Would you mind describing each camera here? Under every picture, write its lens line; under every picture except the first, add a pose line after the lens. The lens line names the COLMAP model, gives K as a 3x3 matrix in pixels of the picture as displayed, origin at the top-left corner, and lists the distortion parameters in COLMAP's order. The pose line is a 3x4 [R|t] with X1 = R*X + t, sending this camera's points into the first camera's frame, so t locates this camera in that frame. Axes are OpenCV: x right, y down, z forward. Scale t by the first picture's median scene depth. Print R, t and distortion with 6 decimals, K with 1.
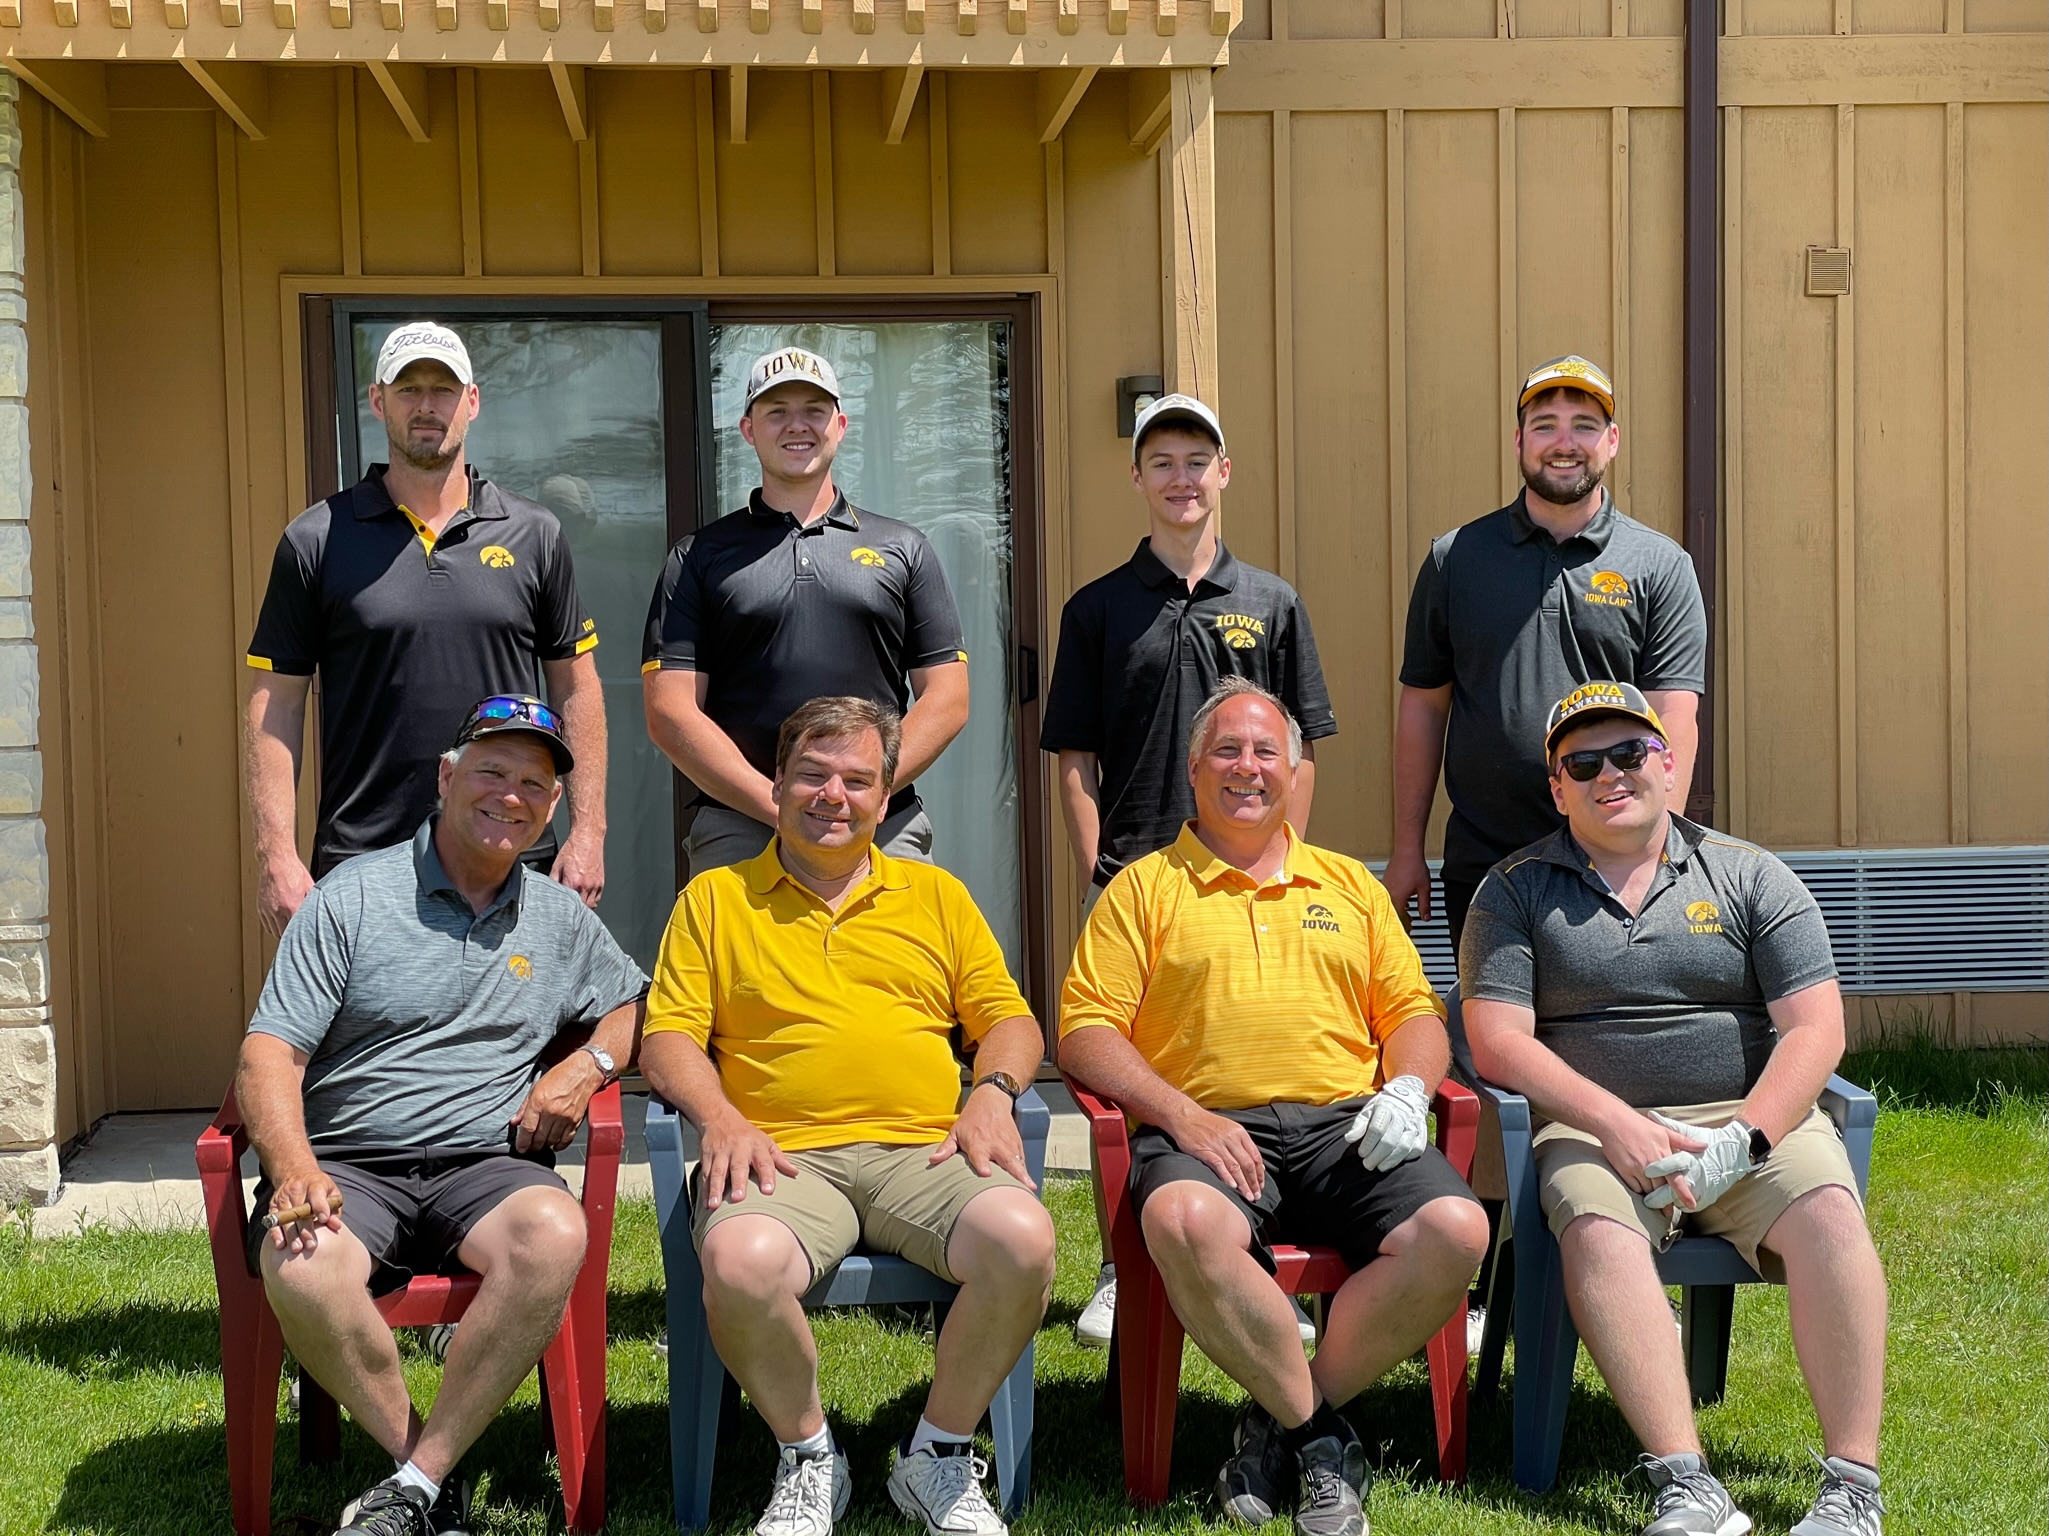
lens RADIAL K [[3075.1, 0, 1024.2], [0, 3075.1, 767.4], [0, 0, 1]] dist [0.037176, 0.000000]
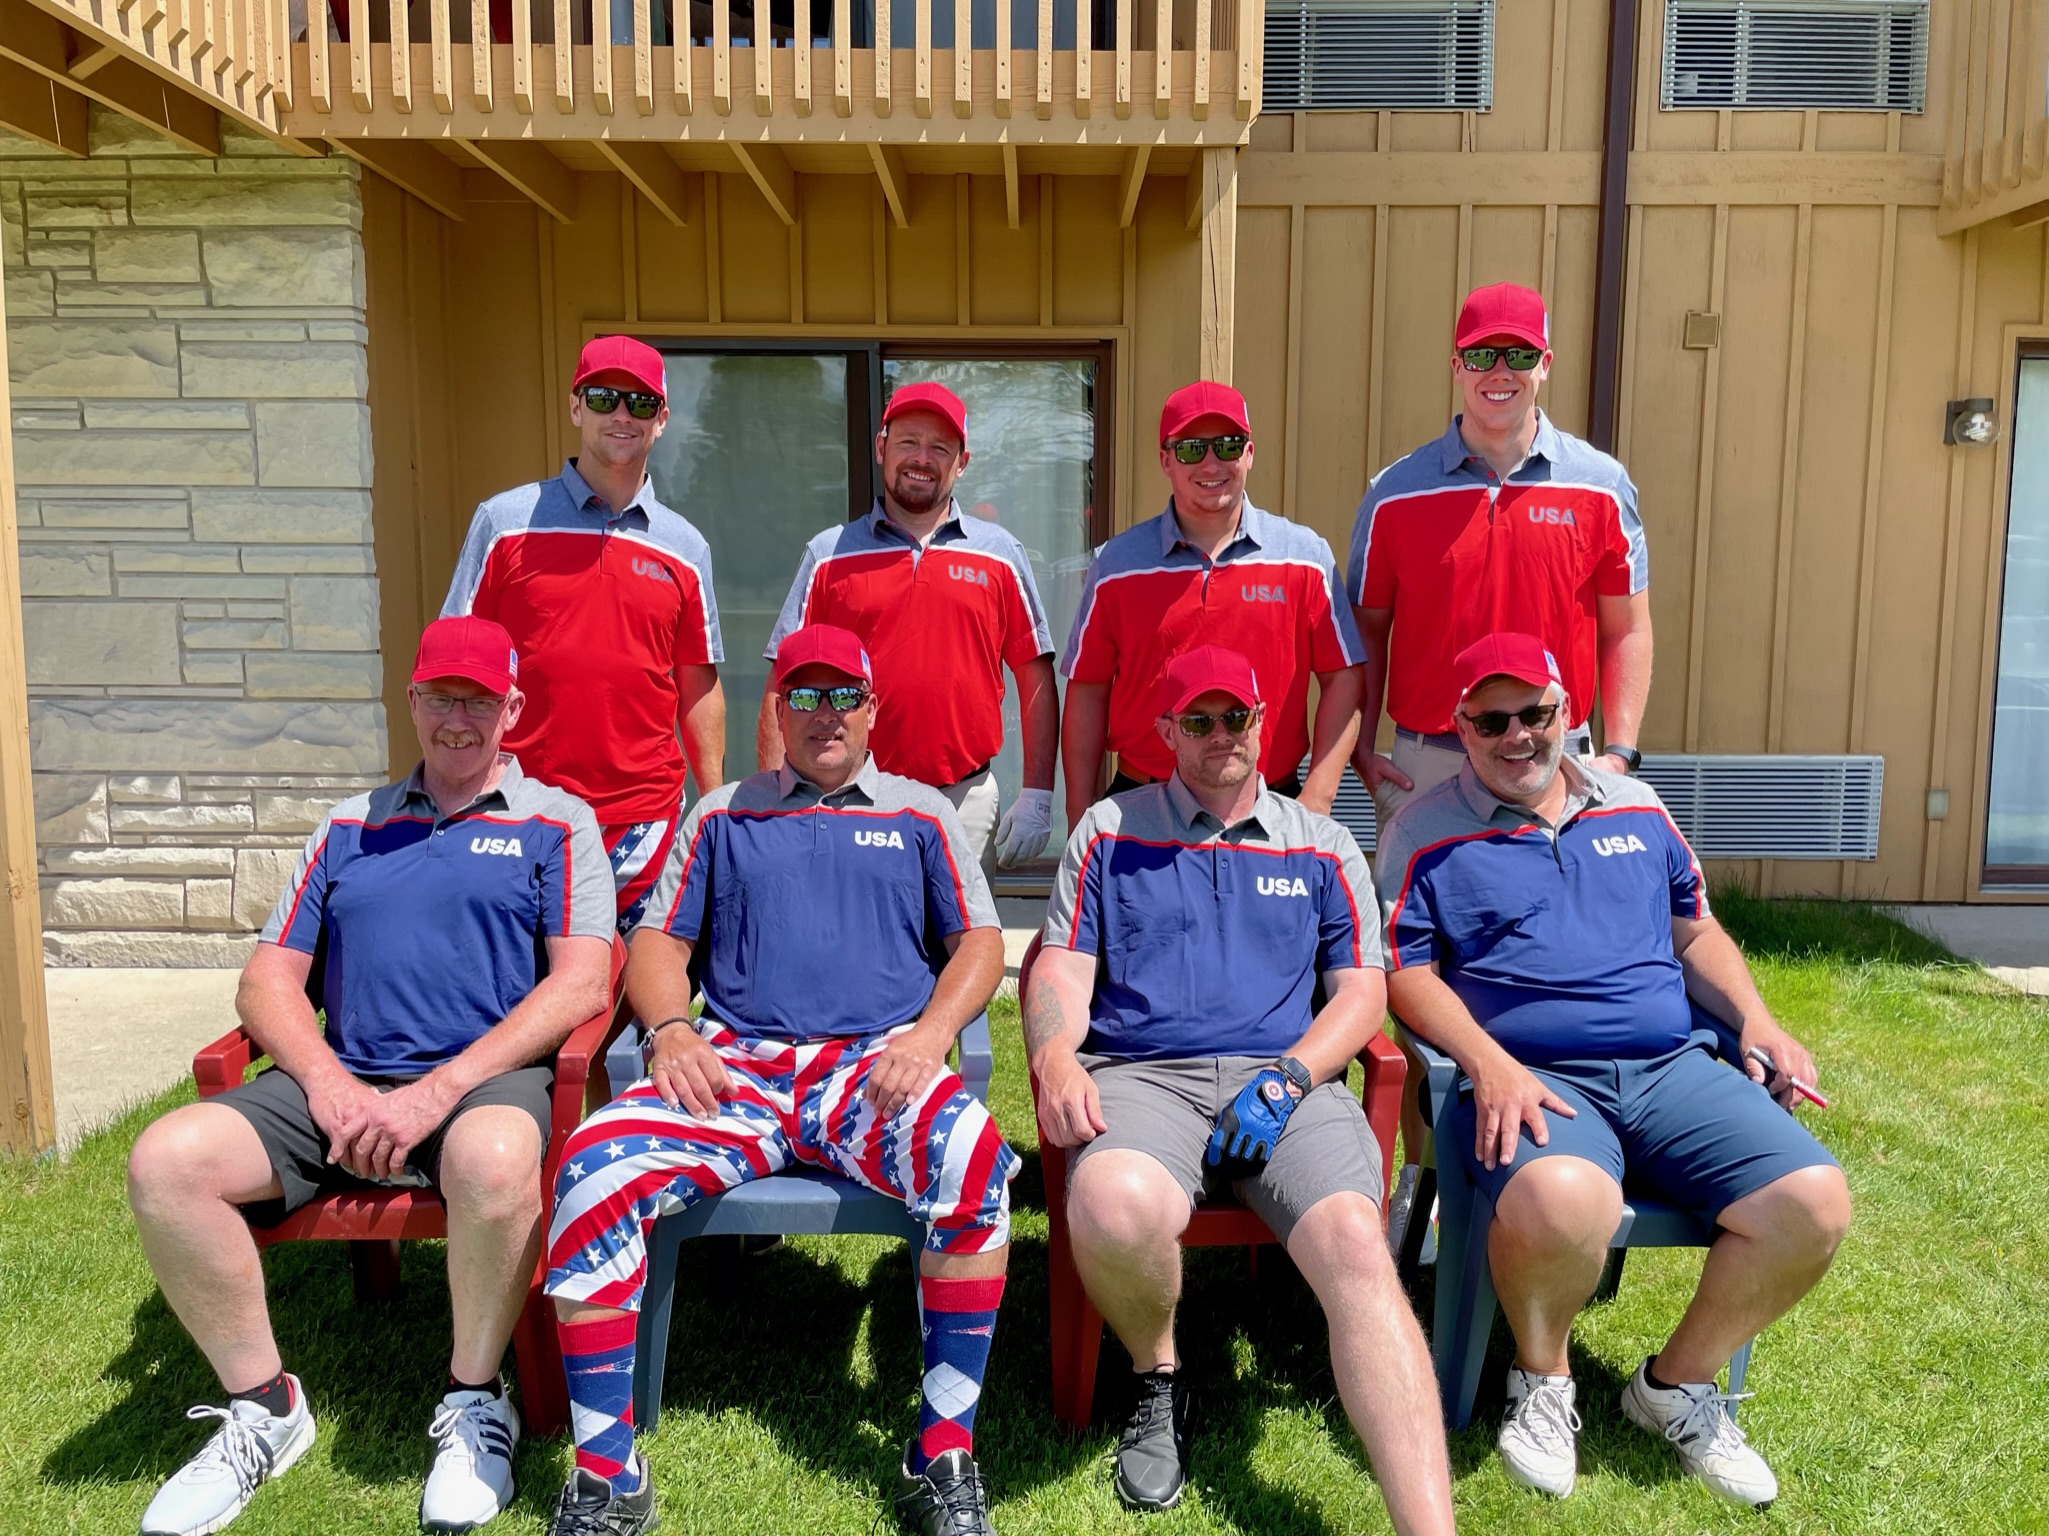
lens RADIAL K [[1565.1, 0, 1023.0], [0, 1565.1, 763.9], [0, 0, 1]] dist [0.012928, -0.010143]
pose [[0.994422, 0.034838, -0.099552, 0.040044], [-0.026959, 0.996477, 0.079420, -0.017875], [0.101968, -0.076293, 0.991858, 0.277873]]
